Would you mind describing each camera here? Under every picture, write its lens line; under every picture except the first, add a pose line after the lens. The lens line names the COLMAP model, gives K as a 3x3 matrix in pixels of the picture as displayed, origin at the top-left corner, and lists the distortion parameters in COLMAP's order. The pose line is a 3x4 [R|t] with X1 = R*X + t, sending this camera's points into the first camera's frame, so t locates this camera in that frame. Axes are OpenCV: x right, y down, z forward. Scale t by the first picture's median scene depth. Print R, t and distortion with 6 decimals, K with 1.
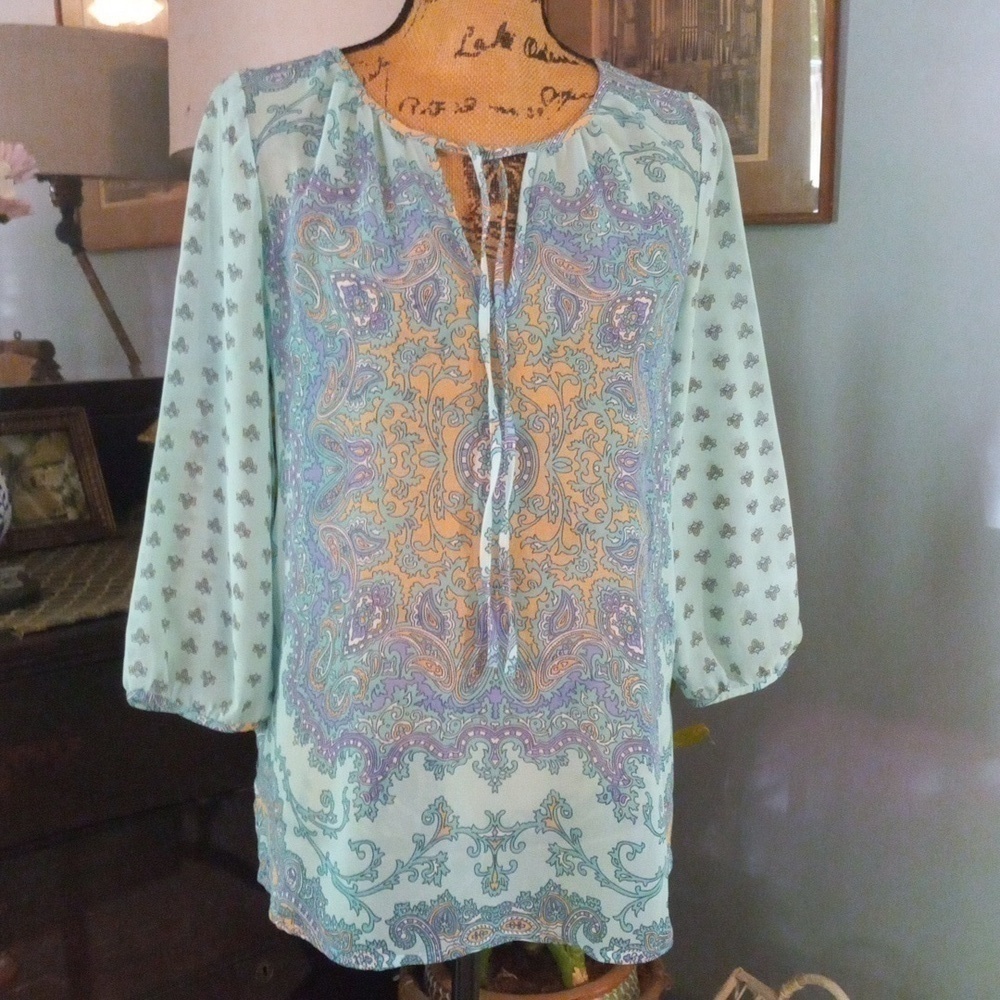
lens RADIAL K [[1421.3, 0, 500.0], [0, 1421.3, 500.0], [0, 0, 1]] dist [0.269952, -1.035770]
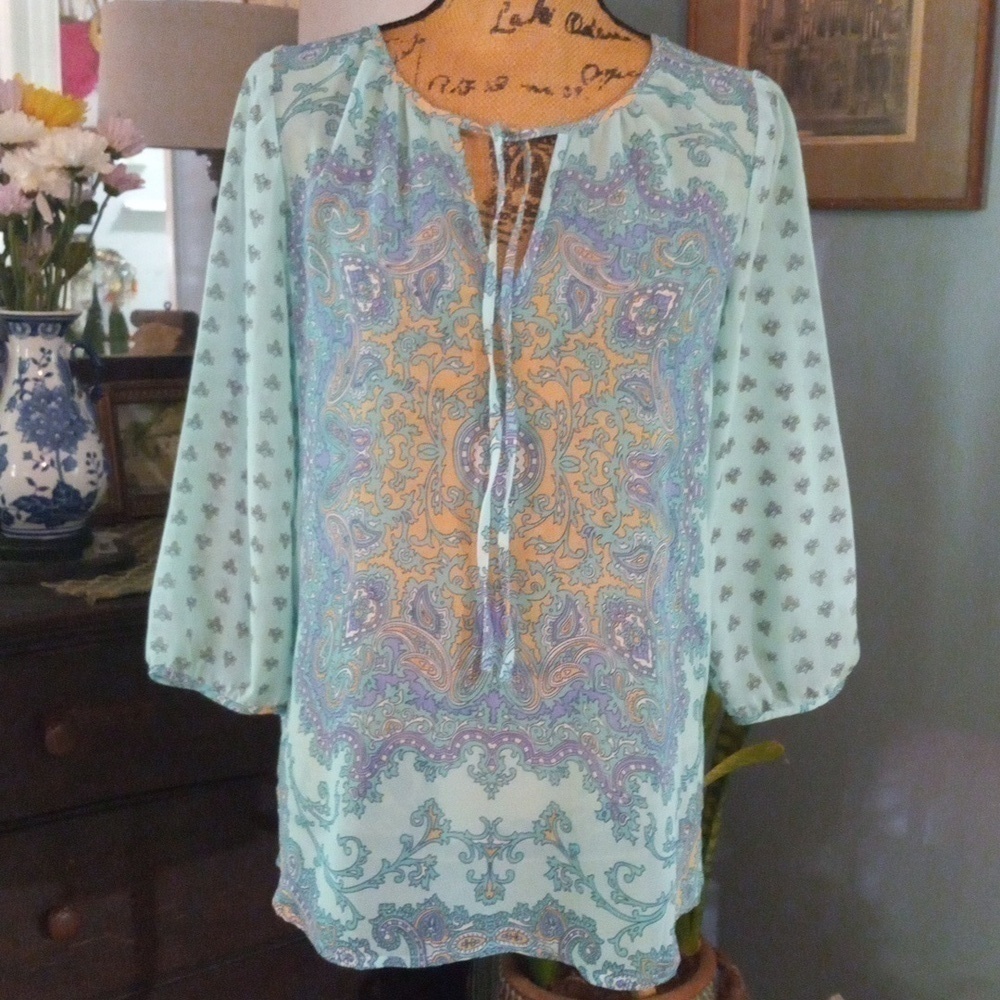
lens RADIAL K [[1421.3, 0, 500.0], [0, 1421.3, 500.0], [0, 0, 1]] dist [0.269952, -1.035770]
pose [[0.984512, 0.052280, -0.167343, 0.155807], [-0.049303, 0.998544, 0.021899, -0.018989], [0.168244, -0.013309, 0.985656, 0.051864]]
